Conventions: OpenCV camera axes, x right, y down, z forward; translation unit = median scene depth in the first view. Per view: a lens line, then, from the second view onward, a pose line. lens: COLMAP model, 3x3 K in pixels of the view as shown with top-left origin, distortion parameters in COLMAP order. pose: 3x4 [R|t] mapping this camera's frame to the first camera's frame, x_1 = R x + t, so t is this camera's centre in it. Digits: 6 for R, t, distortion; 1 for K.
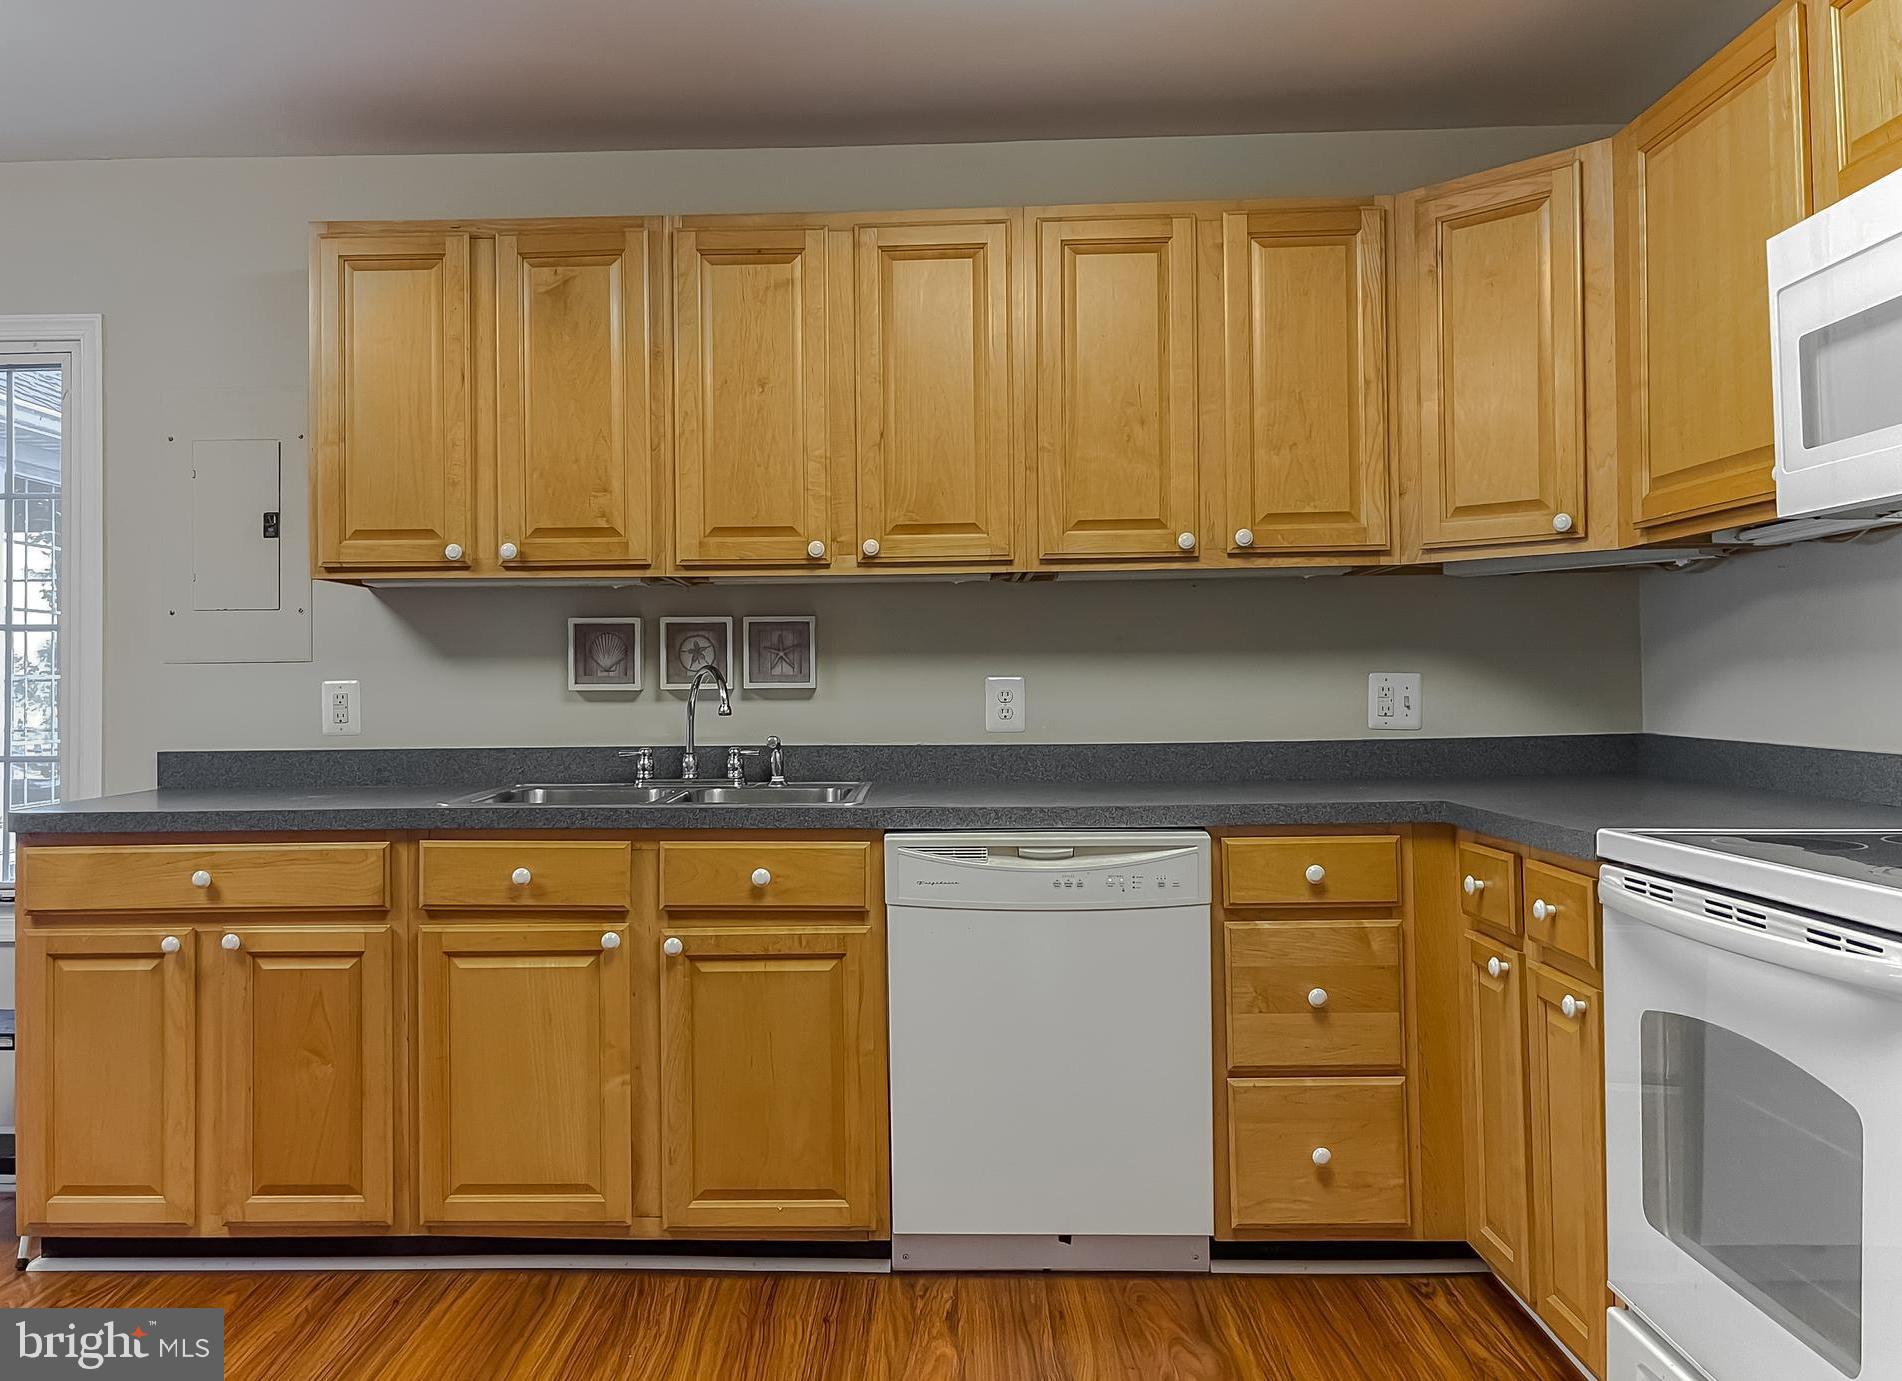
lens RADIAL K [[1488.0, 0, 955.8], [0, 1488.0, 690.5], [0, 0, 1]] dist [0.043938, -0.004967]
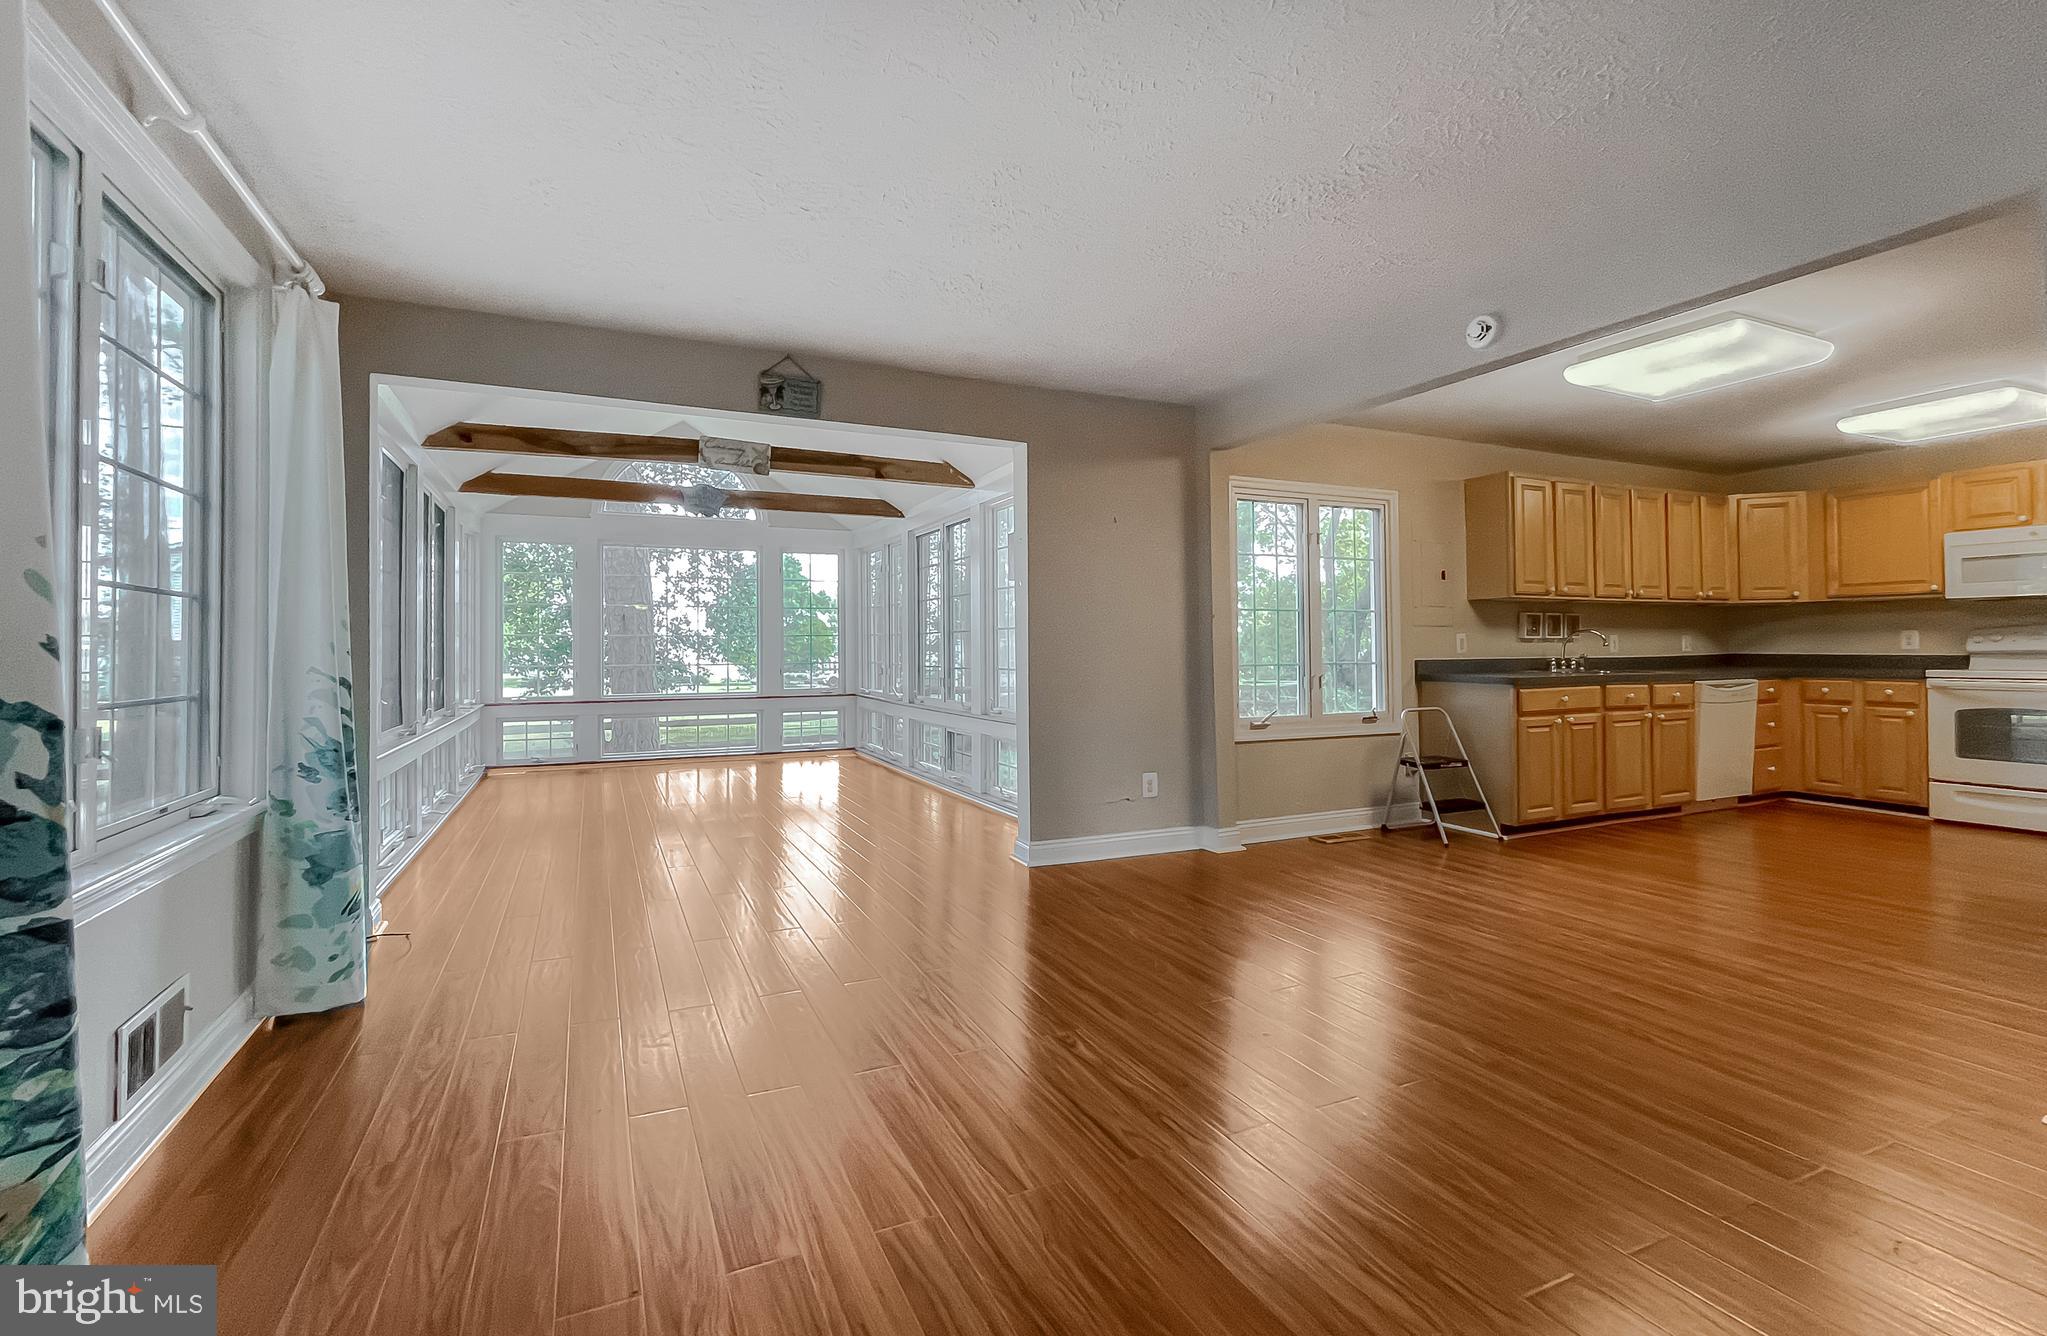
lens RADIAL K [[877.7, 0, 982.5], [0, 877.7, 637.9], [0, 0, 1]] dist [0.001268, -0.000895]
pose [[0.905973, 0.008540, 0.423250, -2.281448], [-0.001712, 0.999862, -0.016511, 0.034518], [-0.423333, 0.014234, 0.905862, -0.094020]]
